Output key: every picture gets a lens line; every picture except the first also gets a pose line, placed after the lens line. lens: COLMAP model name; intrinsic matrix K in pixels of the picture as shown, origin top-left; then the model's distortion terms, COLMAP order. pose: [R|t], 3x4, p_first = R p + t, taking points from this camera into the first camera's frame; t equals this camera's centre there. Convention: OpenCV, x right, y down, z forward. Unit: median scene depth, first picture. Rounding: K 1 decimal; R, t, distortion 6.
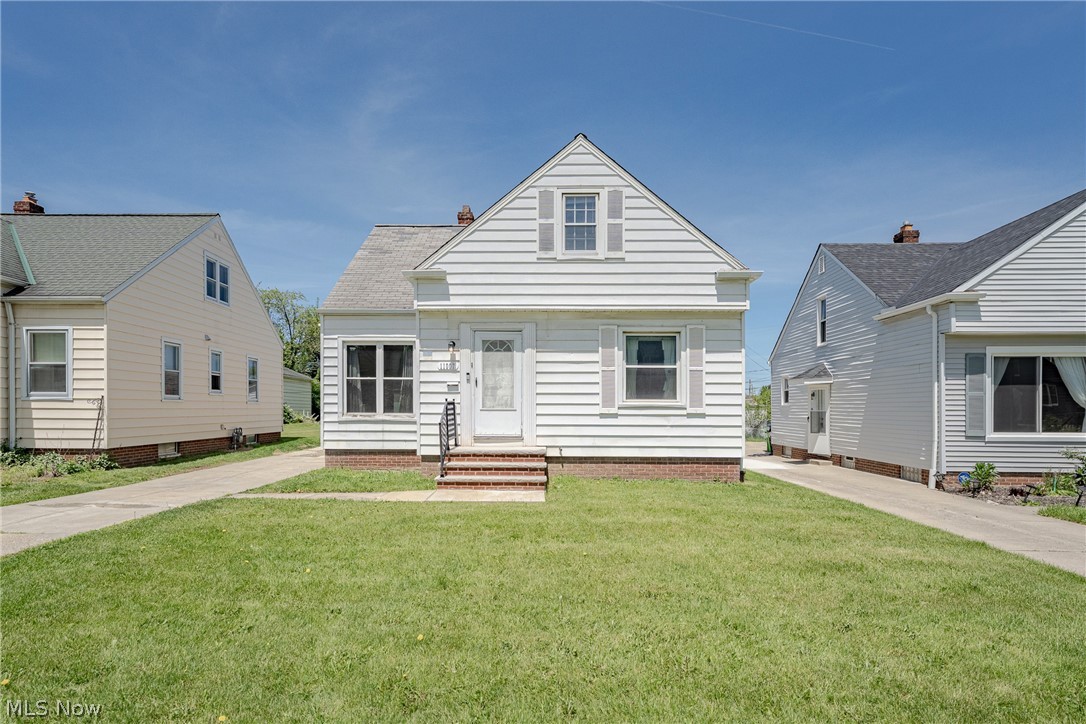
lens RADIAL K [[561.2, 0, 543.9], [0, 561.2, 407.5], [0, 0, 1]] dist [-0.000668, -0.000015]
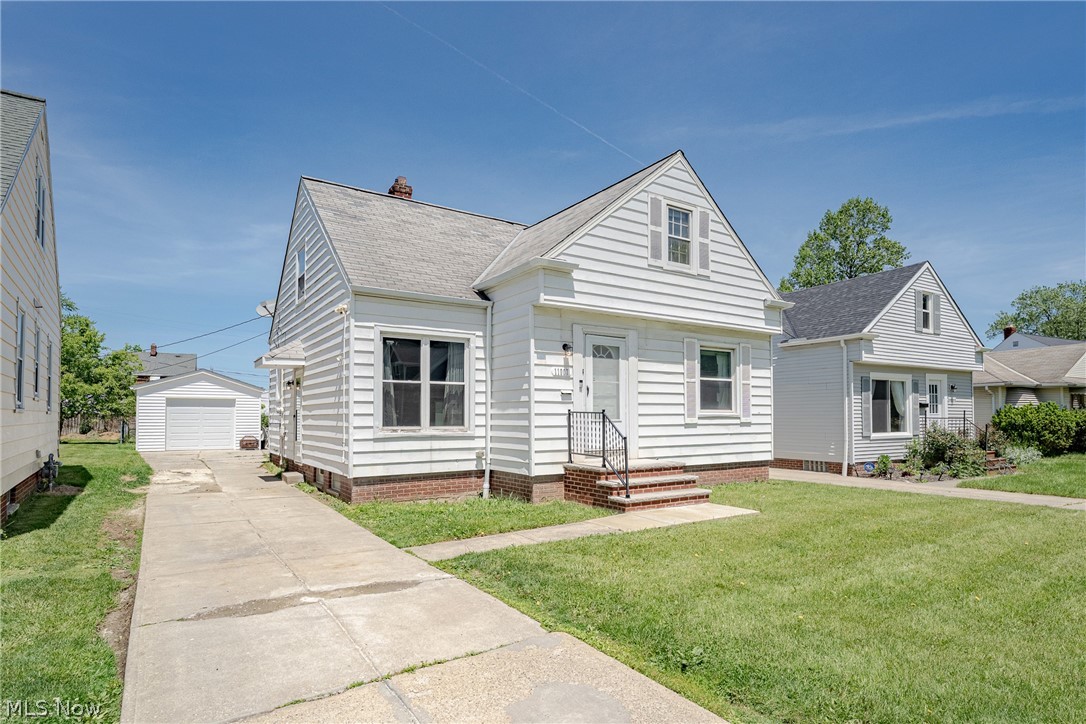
lens RADIAL K [[578.6, 0, 542.3], [0, 578.6, 397.6], [0, 0, 1]] dist [-0.001000, -0.000106]
pose [[0.819621, 0.011684, 0.572787, -0.718936], [0.004196, 0.999643, -0.026396, -0.010095], [-0.572891, 0.024038, 0.819279, 0.283058]]
